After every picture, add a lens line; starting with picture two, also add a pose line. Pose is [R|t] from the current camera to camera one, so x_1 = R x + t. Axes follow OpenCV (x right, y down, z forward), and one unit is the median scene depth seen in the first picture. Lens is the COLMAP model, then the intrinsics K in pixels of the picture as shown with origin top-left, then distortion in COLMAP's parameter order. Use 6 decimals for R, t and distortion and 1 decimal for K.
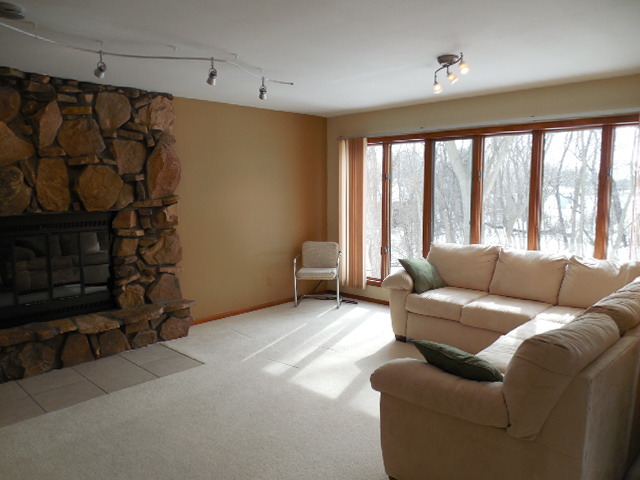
lens RADIAL K [[482.3, 0, 320.8], [0, 482.3, 238.7], [0, 0, 1]] dist [0.003370, -0.005480]
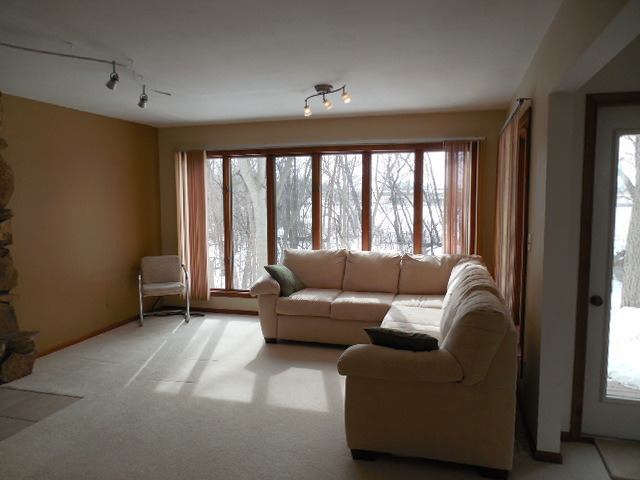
lens RADIAL K [[482.3, 0, 320.8], [0, 482.3, 238.7], [0, 0, 1]] dist [0.003370, -0.005480]
pose [[0.883773, -0.041231, 0.466095, -0.213040], [0.052791, 0.998536, -0.011768, 0.000302], [-0.464928, 0.035006, 0.884656, -0.001671]]
